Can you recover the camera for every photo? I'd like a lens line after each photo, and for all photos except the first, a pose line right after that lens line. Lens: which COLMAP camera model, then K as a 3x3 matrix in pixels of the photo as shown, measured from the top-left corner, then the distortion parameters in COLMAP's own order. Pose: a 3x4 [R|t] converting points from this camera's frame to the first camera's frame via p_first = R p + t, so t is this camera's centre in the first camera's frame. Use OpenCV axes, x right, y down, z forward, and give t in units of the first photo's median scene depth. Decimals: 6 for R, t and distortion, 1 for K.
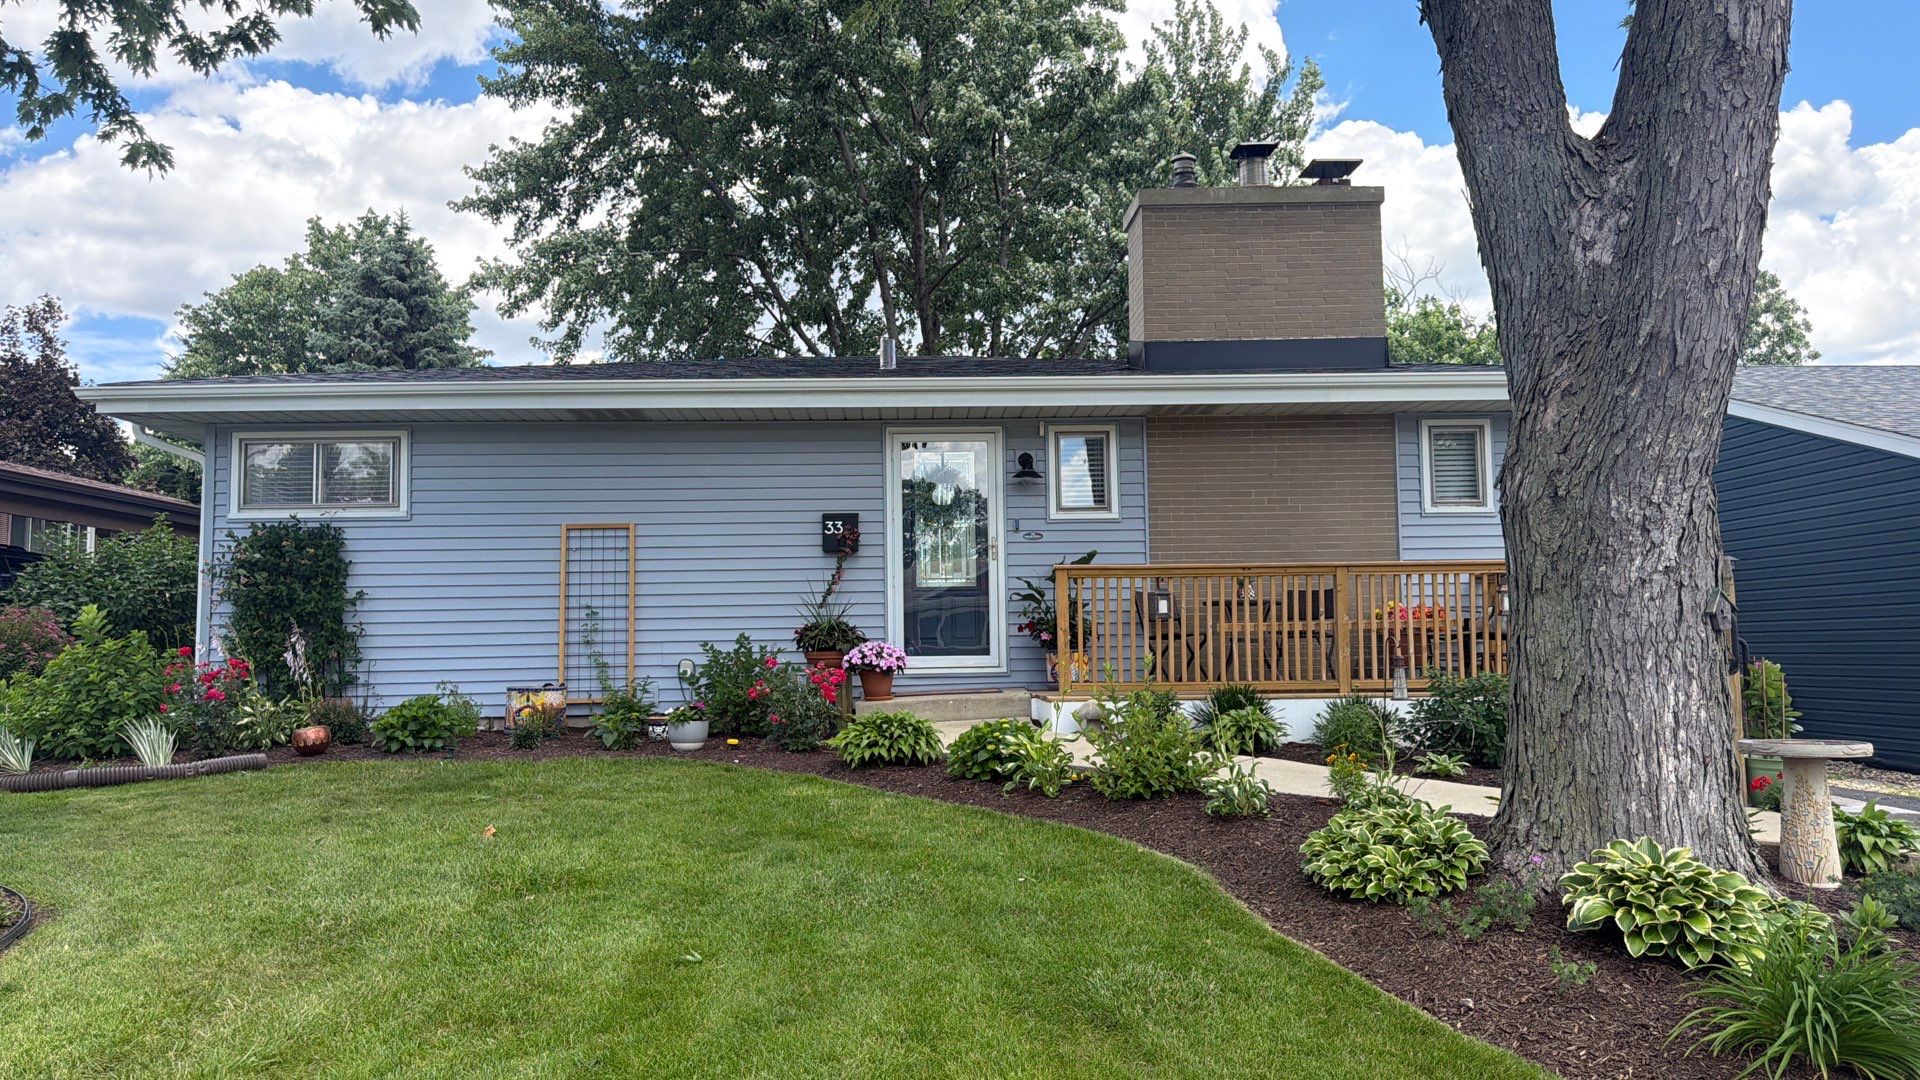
lens RADIAL K [[1366.2, 0, 960.2], [0, 1366.2, 541.6], [0, 0, 1]] dist [0.011025, 0.000919]
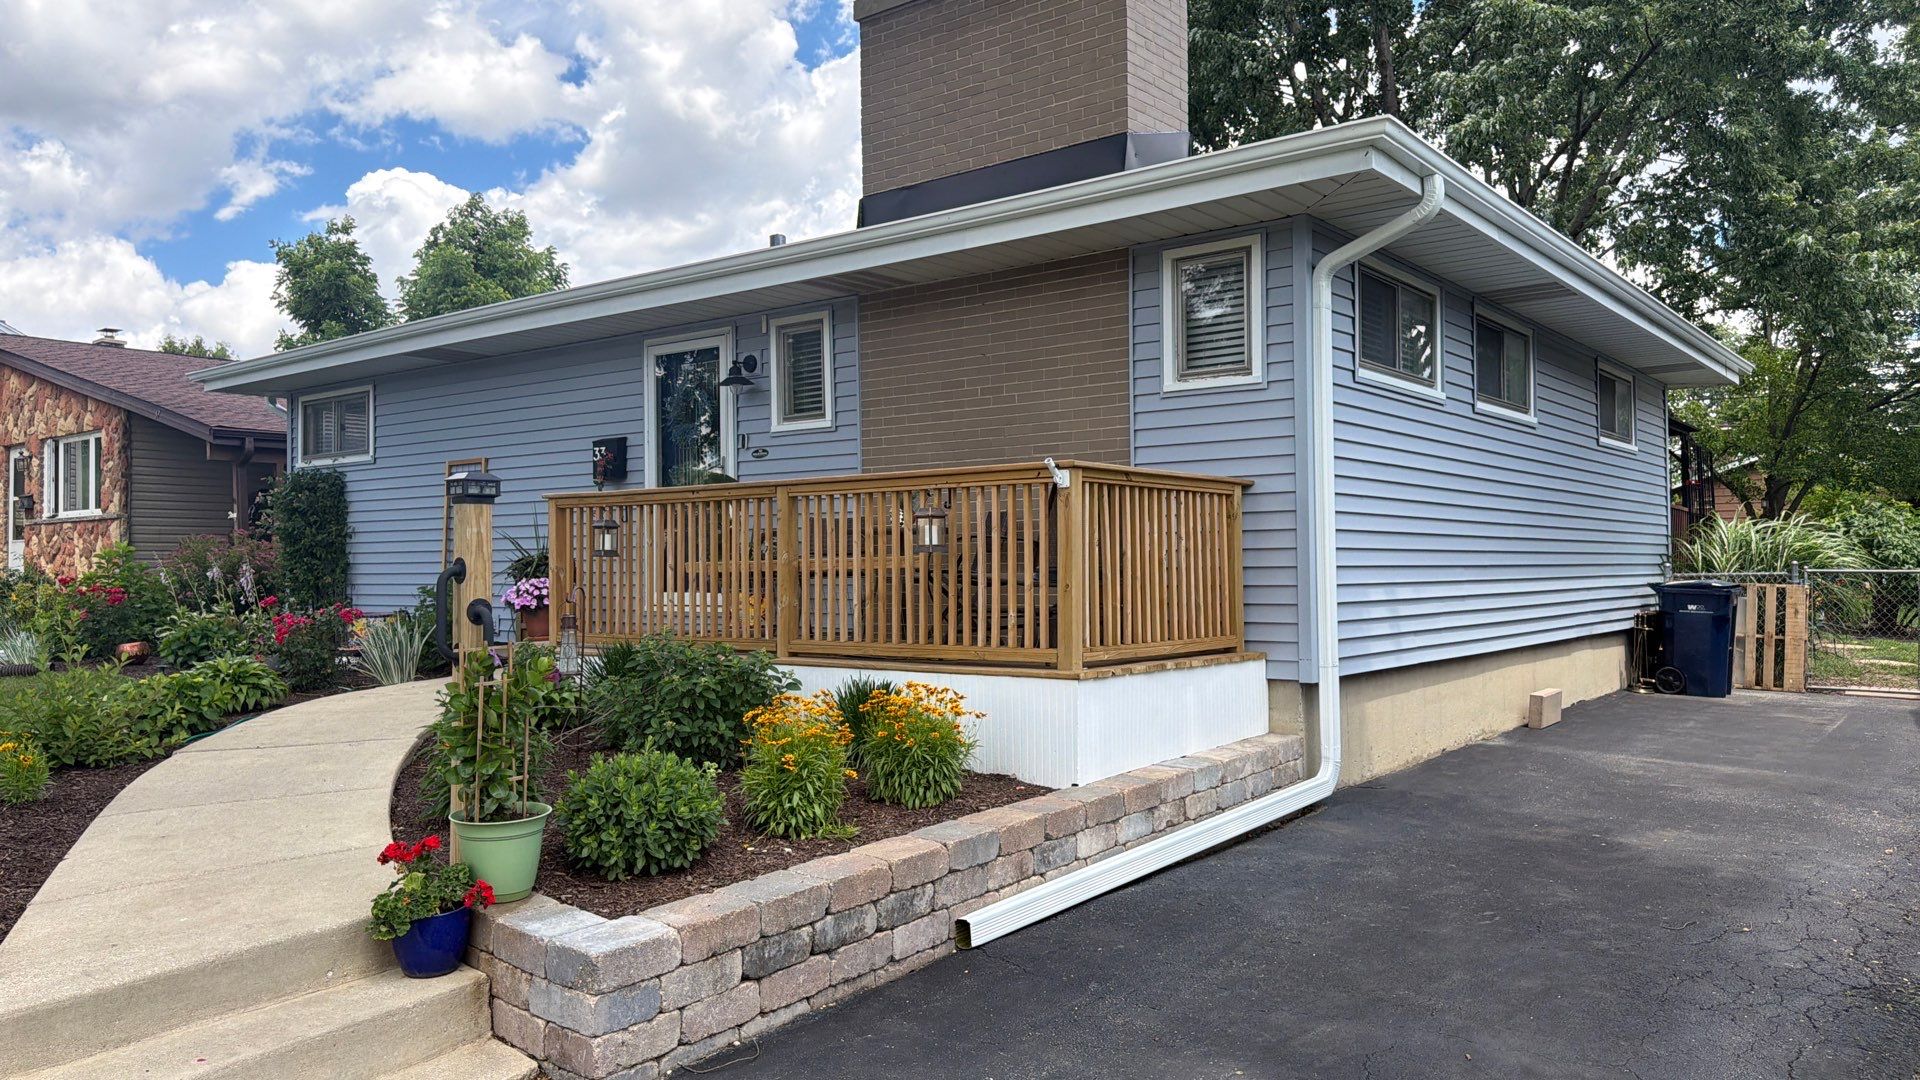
lens RADIAL K [[1366.2, 0, 960.1], [0, 1366.2, 544.4], [0, 0, 1]] dist [0.011025, 0.000919]
pose [[0.773570, -0.001184, -0.633710, 0.682793], [0.053376, 0.996566, 0.063295, 0.005224], [0.631459, -0.082788, 0.770977, 0.417653]]
